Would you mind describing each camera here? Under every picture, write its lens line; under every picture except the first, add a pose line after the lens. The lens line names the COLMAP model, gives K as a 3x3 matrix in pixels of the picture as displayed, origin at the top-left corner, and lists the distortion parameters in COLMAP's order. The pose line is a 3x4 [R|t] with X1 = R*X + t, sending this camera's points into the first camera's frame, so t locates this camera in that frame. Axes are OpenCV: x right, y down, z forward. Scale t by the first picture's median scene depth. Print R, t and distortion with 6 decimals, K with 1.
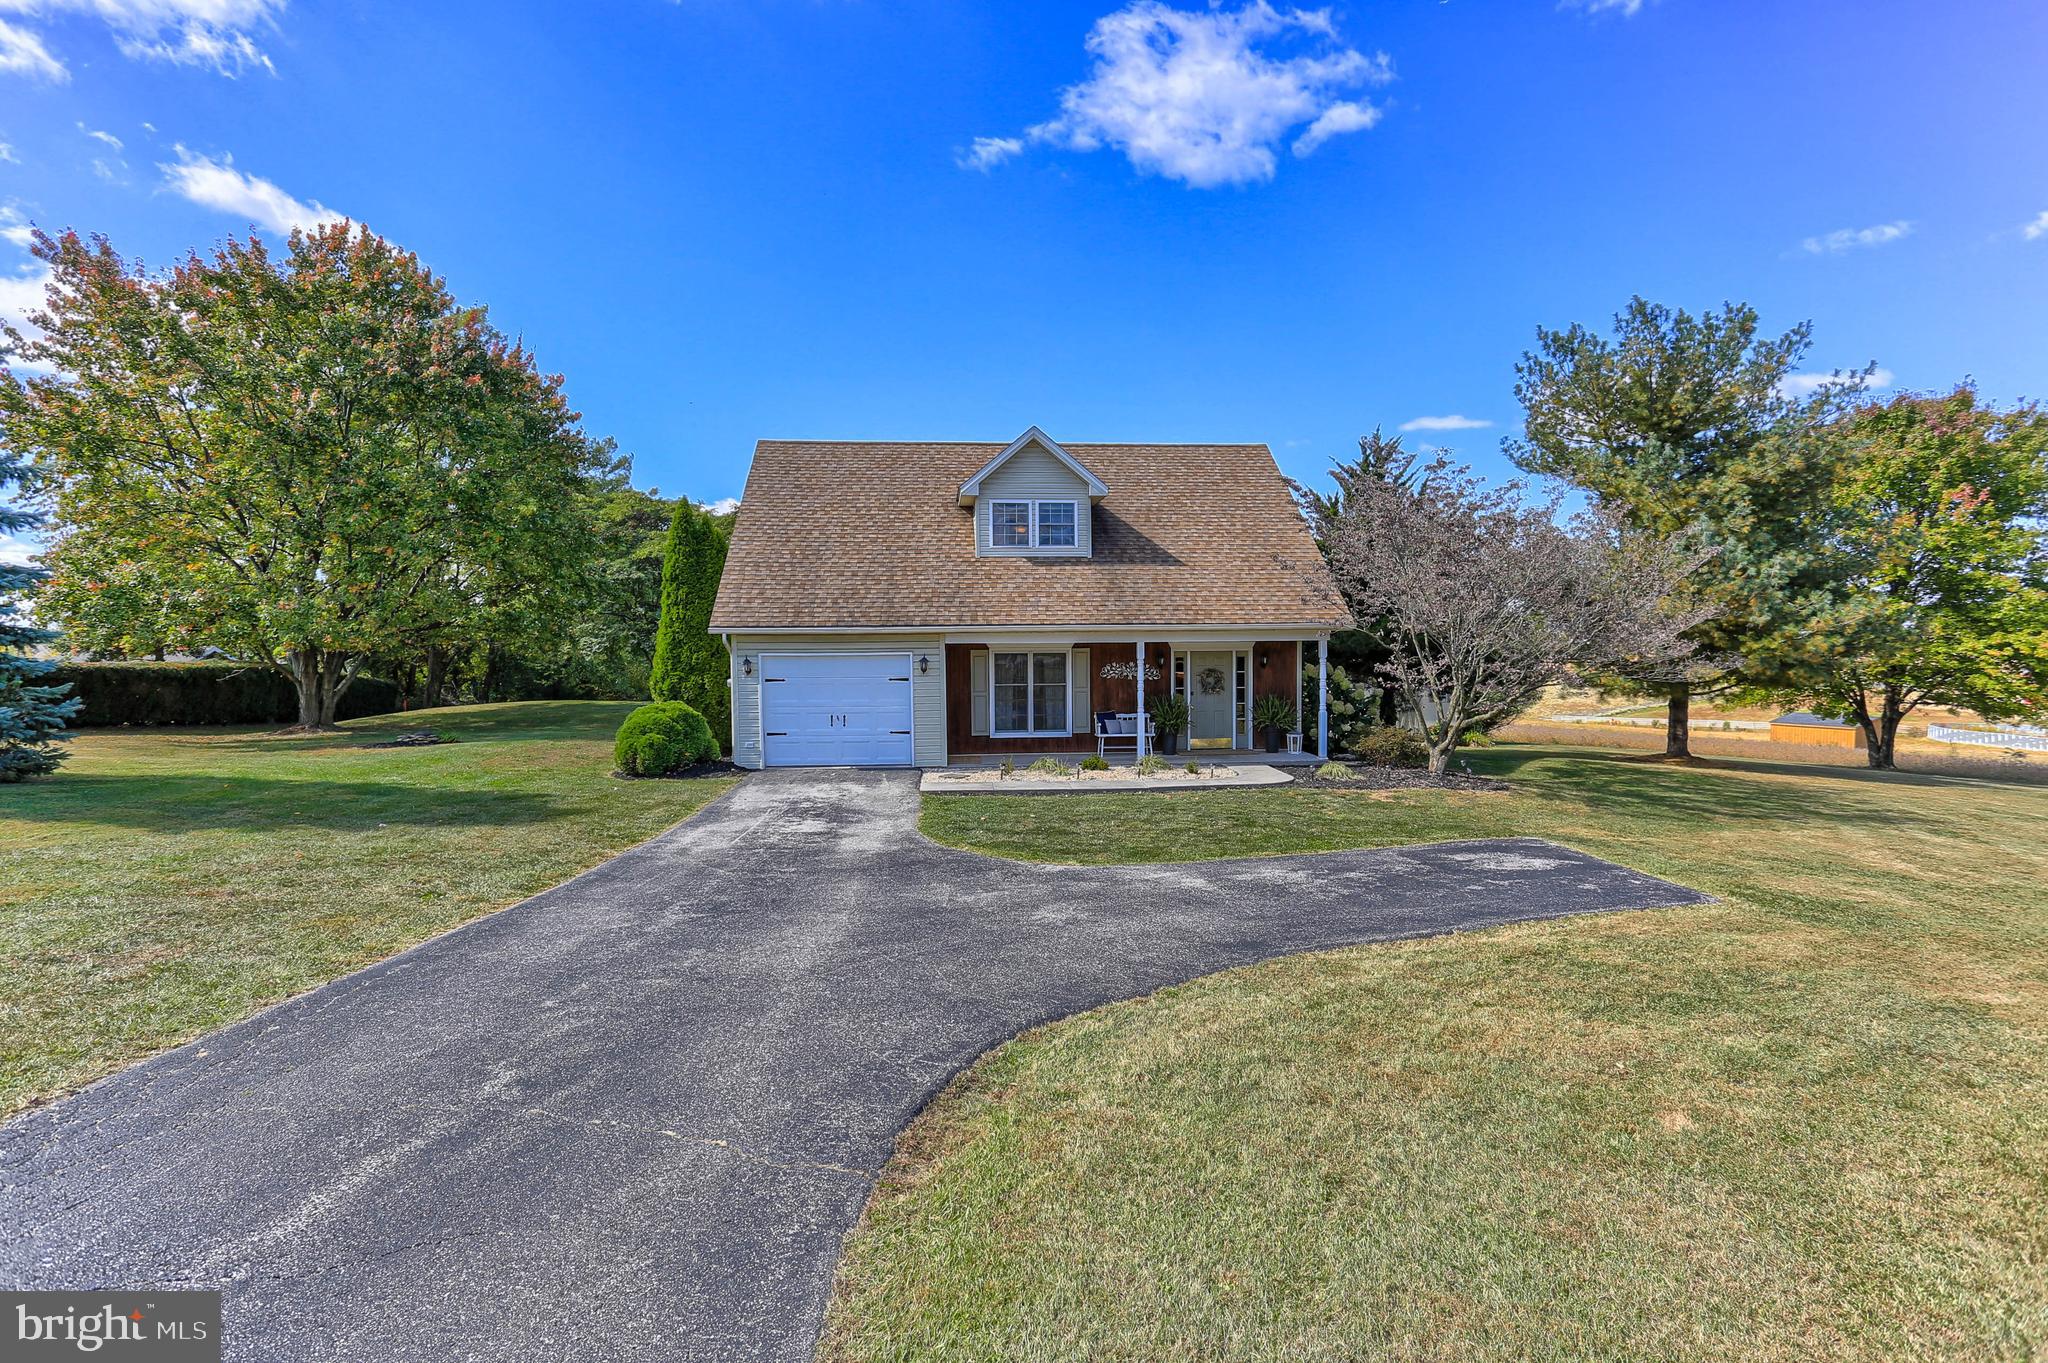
lens RADIAL K [[1006.5, 0, 1026.2], [0, 1006.5, 654.7], [0, 0, 1]] dist [-0.030096, 0.032407]
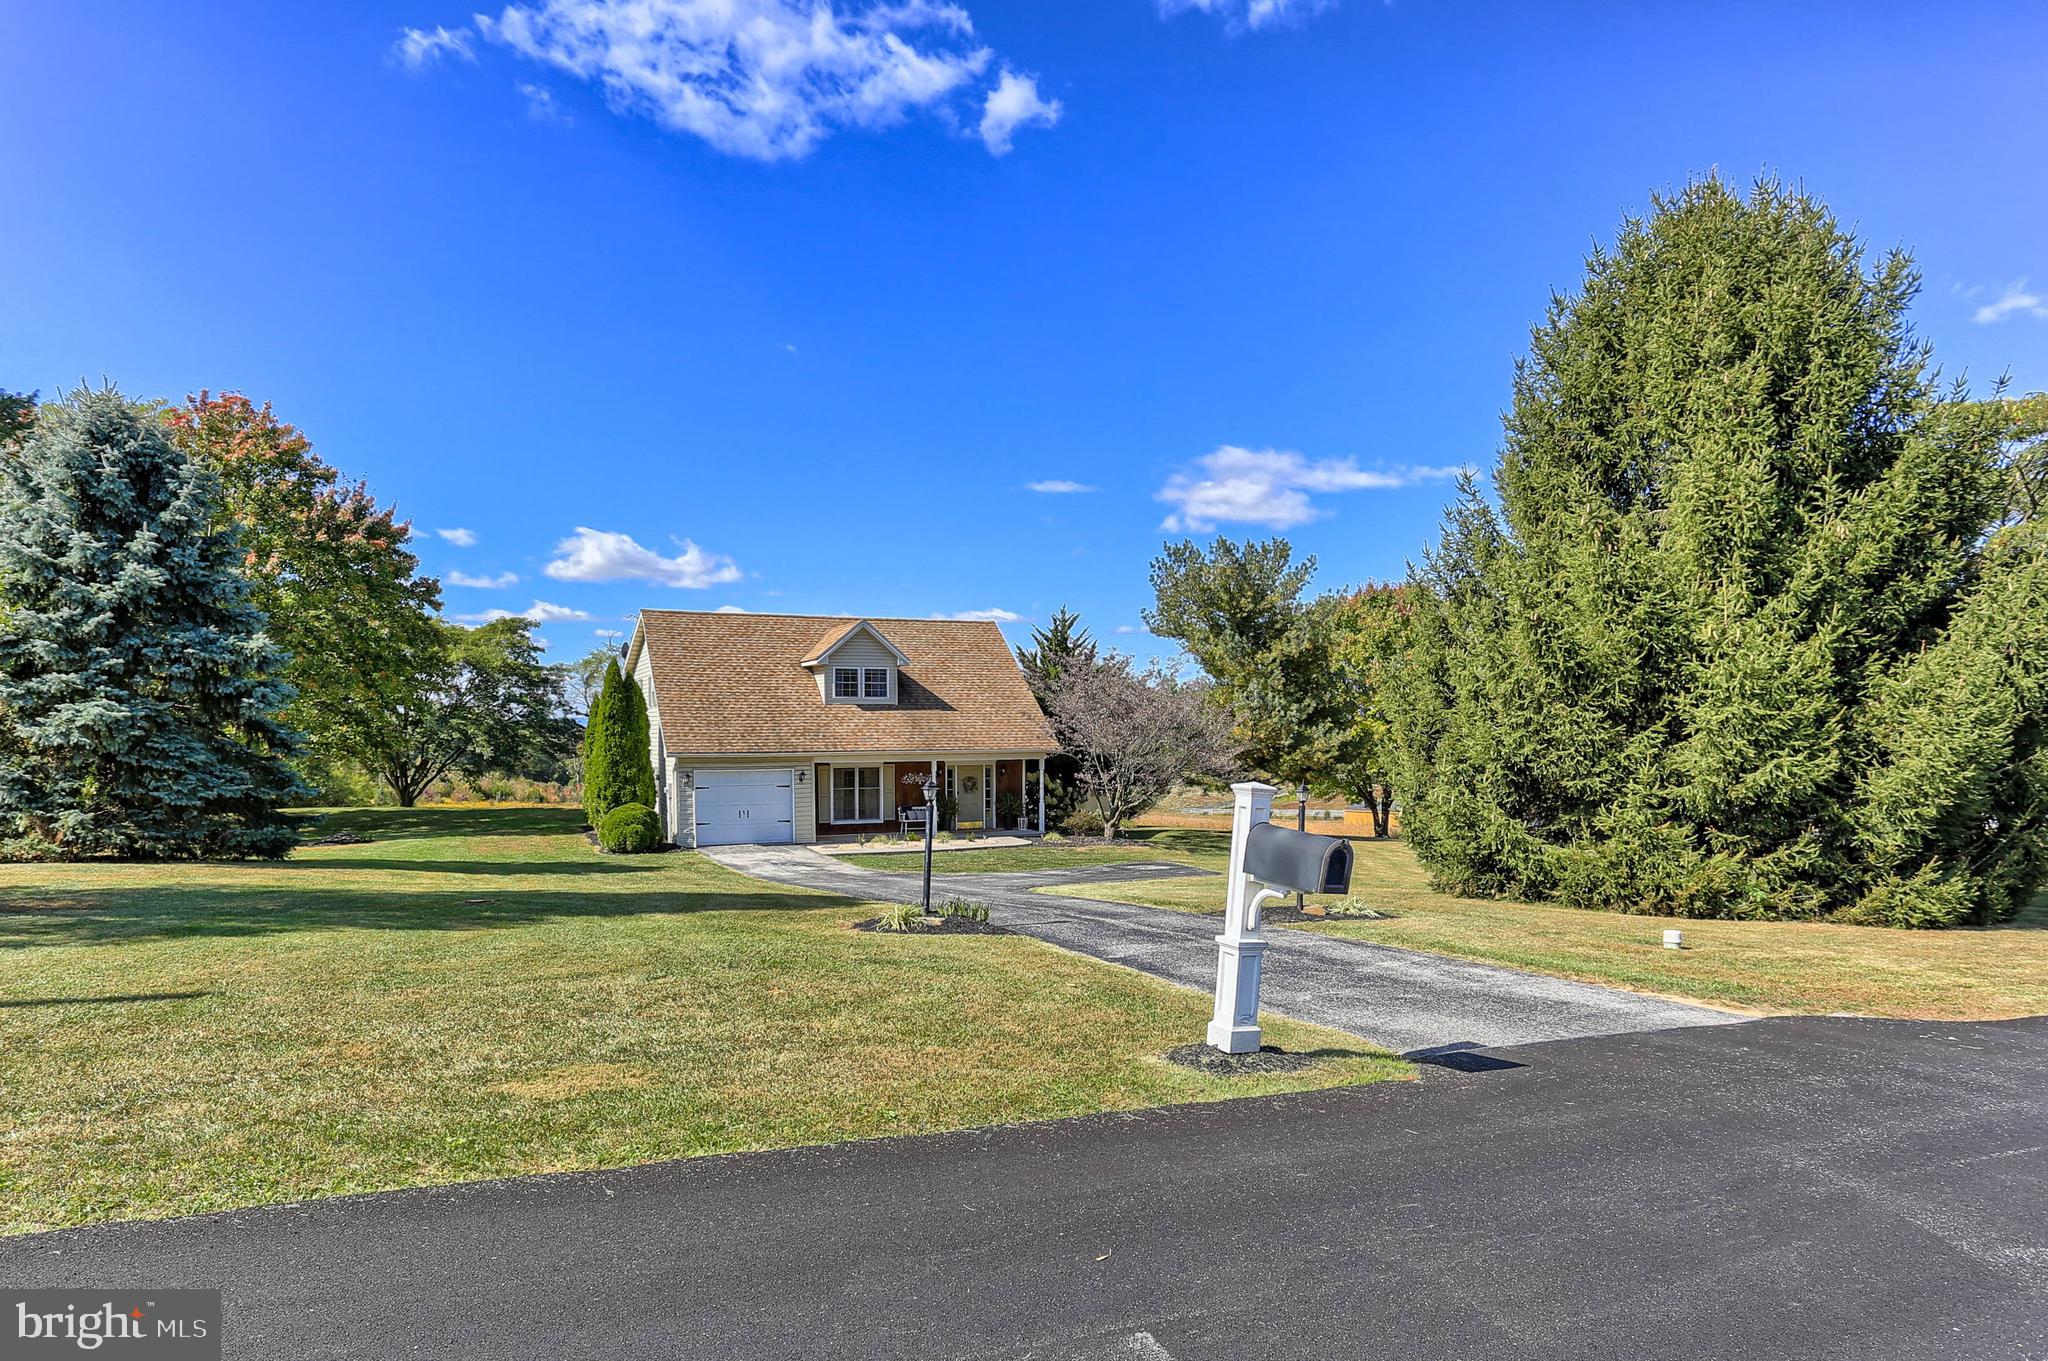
lens RADIAL K [[1080.7, 0, 1024.9], [0, 1080.7, 730.8], [0, 0, 1]] dist [-0.028946, -0.001783]
pose [[0.943640, 0.004893, 0.330938, -0.258748], [0.001047, 0.999842, -0.017769, -0.024402], [-0.330973, 0.017114, 0.943485, -0.533891]]
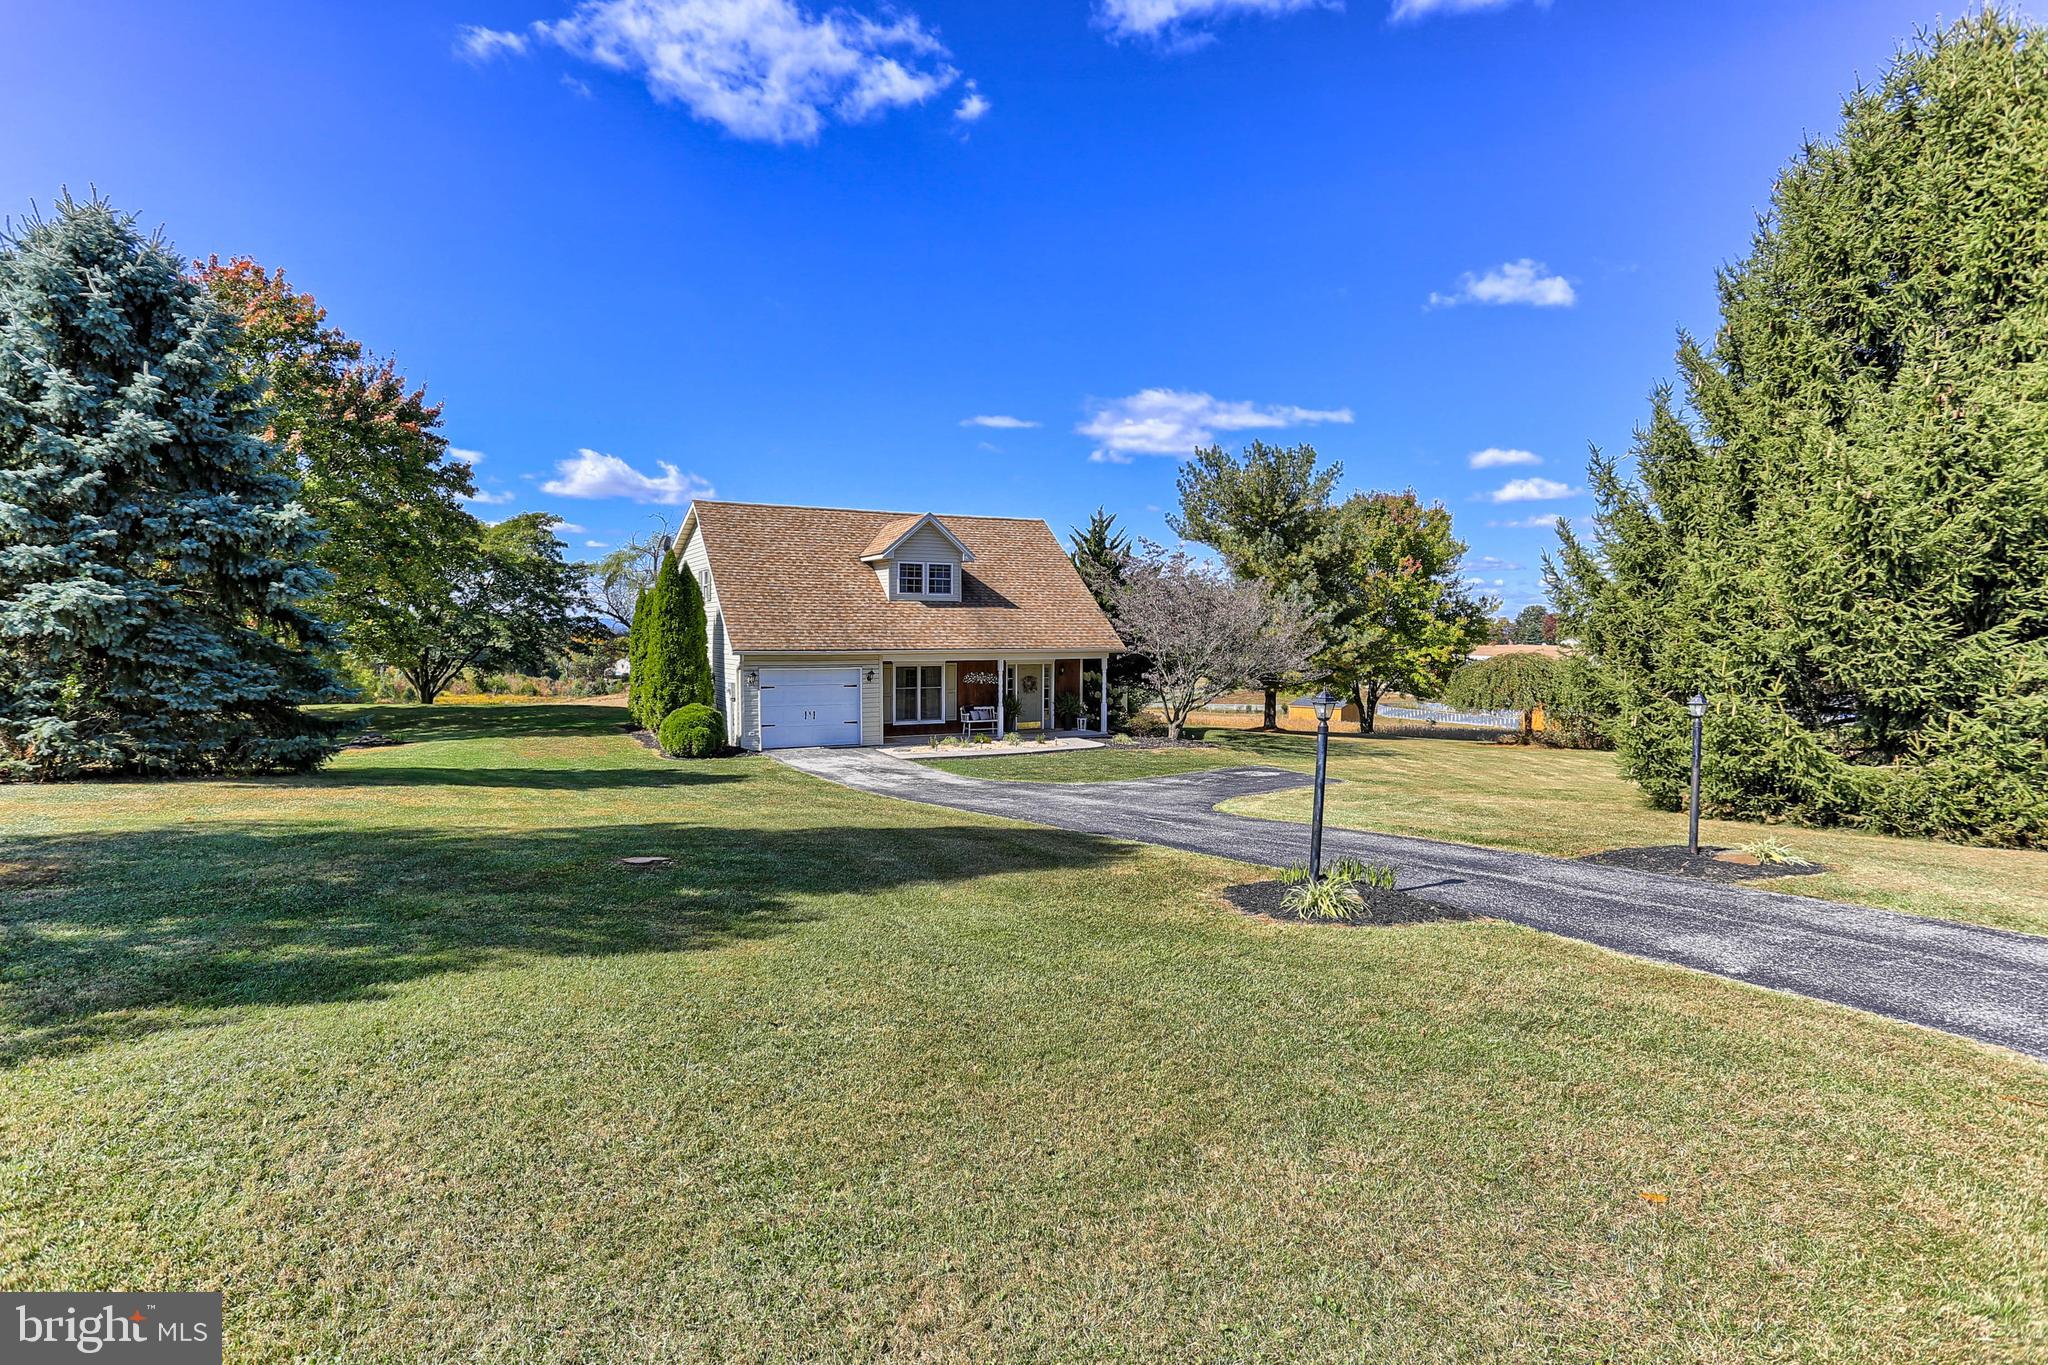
lens RADIAL K [[972.2, 0, 1022.4], [0, 972.2, 637.5], [0, 0, 1]] dist [-0.017550, 0.001852]
pose [[0.927245, 0.009293, 0.374339, -0.339153], [-0.004905, 0.999908, -0.012673, -0.023142], [-0.374423, 0.009915, 0.927205, -0.316457]]
